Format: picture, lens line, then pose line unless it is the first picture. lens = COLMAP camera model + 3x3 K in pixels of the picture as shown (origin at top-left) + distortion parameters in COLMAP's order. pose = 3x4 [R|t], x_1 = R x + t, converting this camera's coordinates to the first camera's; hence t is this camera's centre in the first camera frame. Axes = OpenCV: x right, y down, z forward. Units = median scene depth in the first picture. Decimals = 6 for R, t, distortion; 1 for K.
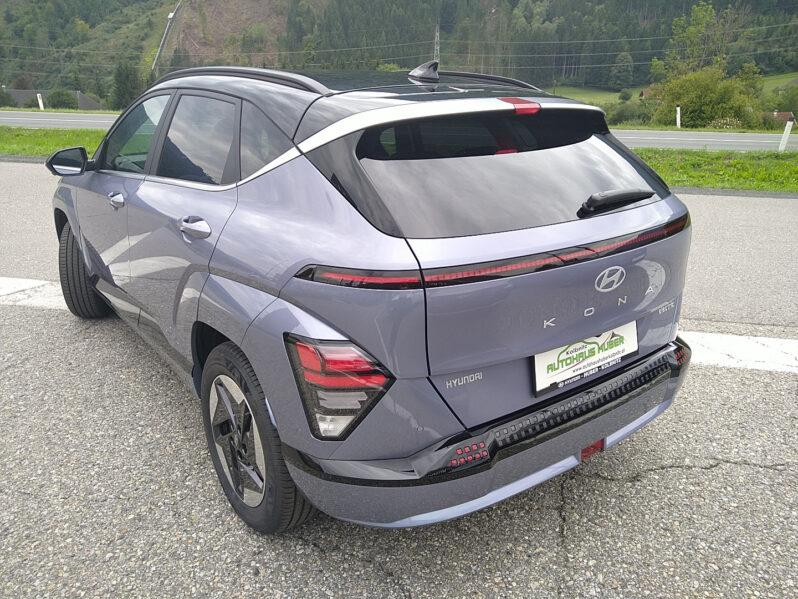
lens RADIAL K [[626.4, 0, 399.0], [0, 626.4, 299.5], [0, 0, 1]] dist [0.082538, -0.132572]
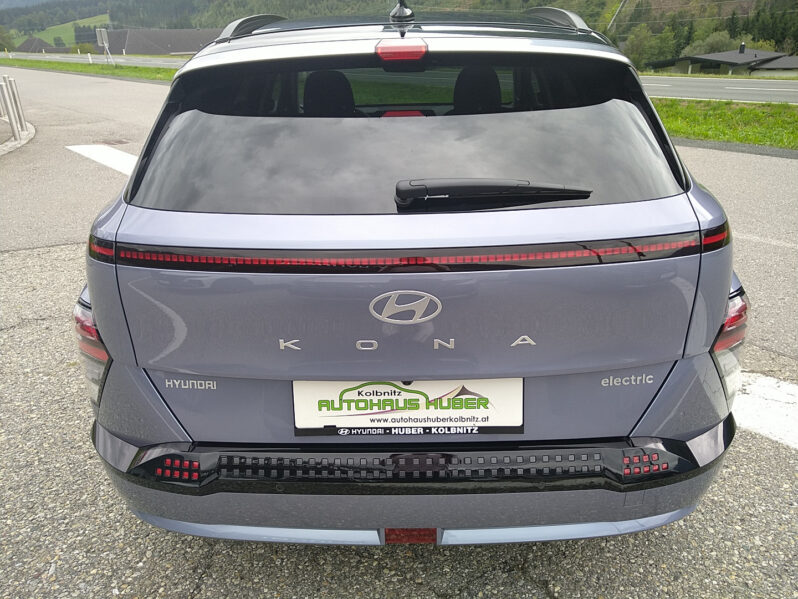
lens RADIAL K [[626.4, 0, 399.0], [0, 626.4, 299.5], [0, 0, 1]] dist [0.082538, -0.132572]
pose [[0.776403, 0.209110, -0.594535, 0.707570], [-0.173268, 0.977823, 0.117649, -0.115001], [0.605951, 0.011671, 0.795416, 0.439066]]
